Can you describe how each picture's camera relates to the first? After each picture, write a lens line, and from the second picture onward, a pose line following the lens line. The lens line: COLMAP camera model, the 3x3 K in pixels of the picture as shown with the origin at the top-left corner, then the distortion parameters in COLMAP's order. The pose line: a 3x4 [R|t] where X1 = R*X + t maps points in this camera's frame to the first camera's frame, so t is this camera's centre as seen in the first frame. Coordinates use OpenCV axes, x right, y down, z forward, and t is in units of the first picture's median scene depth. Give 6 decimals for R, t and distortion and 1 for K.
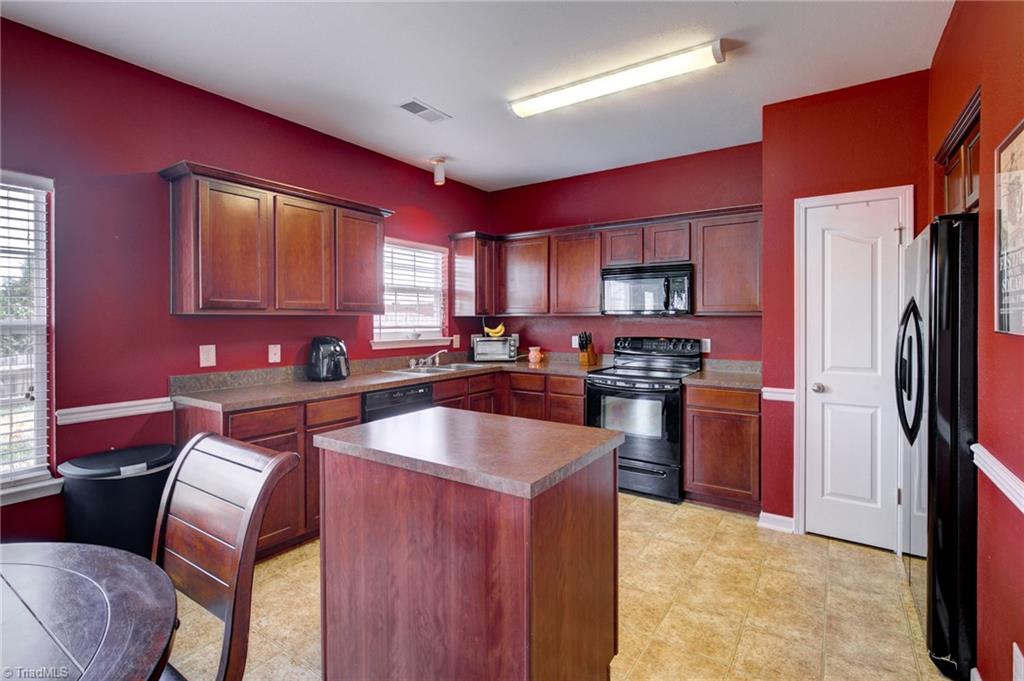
lens RADIAL K [[460.9, 0, 512.0], [0, 460.9, 340.5], [0, 0, 1]] dist [-0.044037, 0.000209]
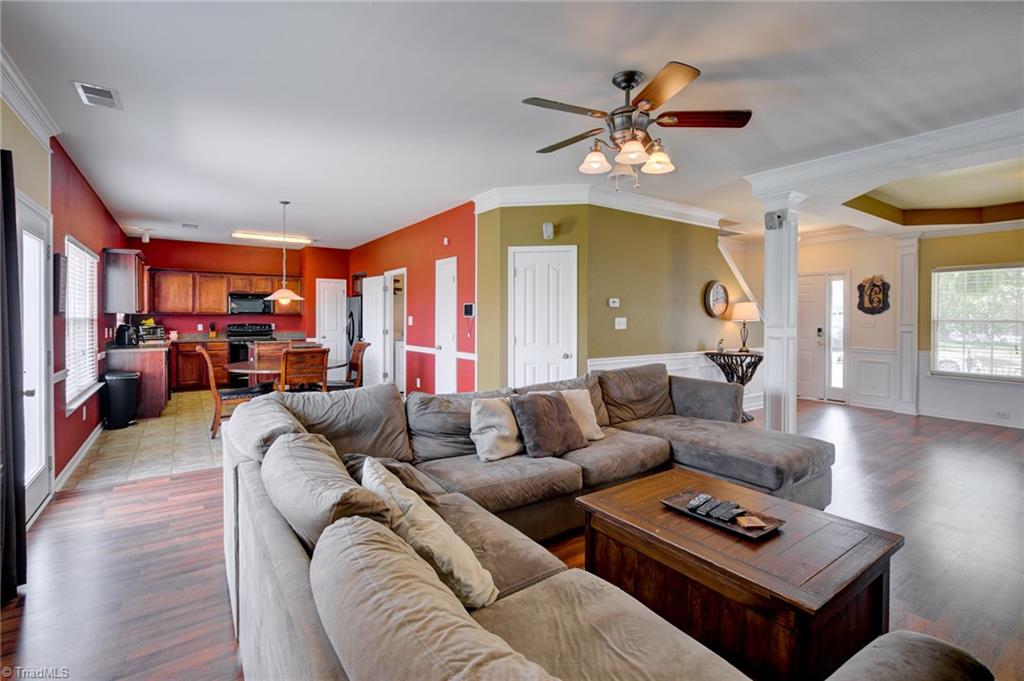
lens RADIAL K [[472.5, 0, 503.3], [0, 472.5, 327.8], [0, 0, 1]] dist [-0.000831, 0.000135]
pose [[0.392093, -0.016296, 0.919781, -1.386888], [0.035982, 0.999350, 0.002368, 0.052189], [-0.919222, 0.032167, 0.392424, -1.083686]]
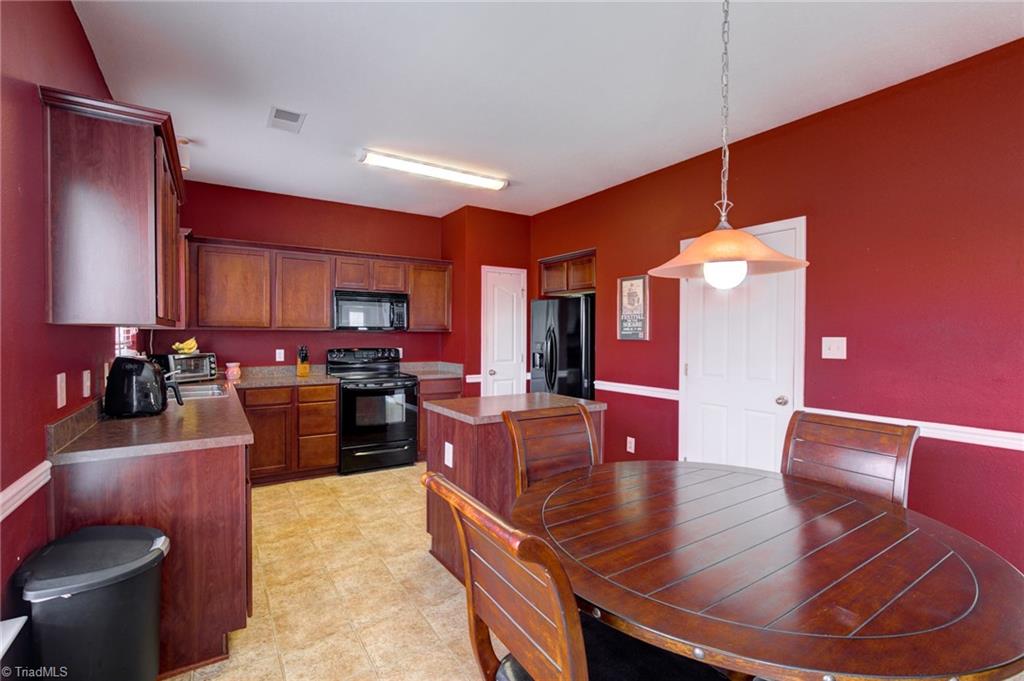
lens RADIAL K [[463.2, 0, 512.0], [0, 463.2, 340.5], [0, 0, 1]] dist [-0.001432, -0.000308]
pose [[0.408251, -0.010043, 0.912815, -0.705194], [0.038575, 0.999236, -0.006259, -0.004228], [-0.912054, 0.037767, 0.408326, 0.129160]]
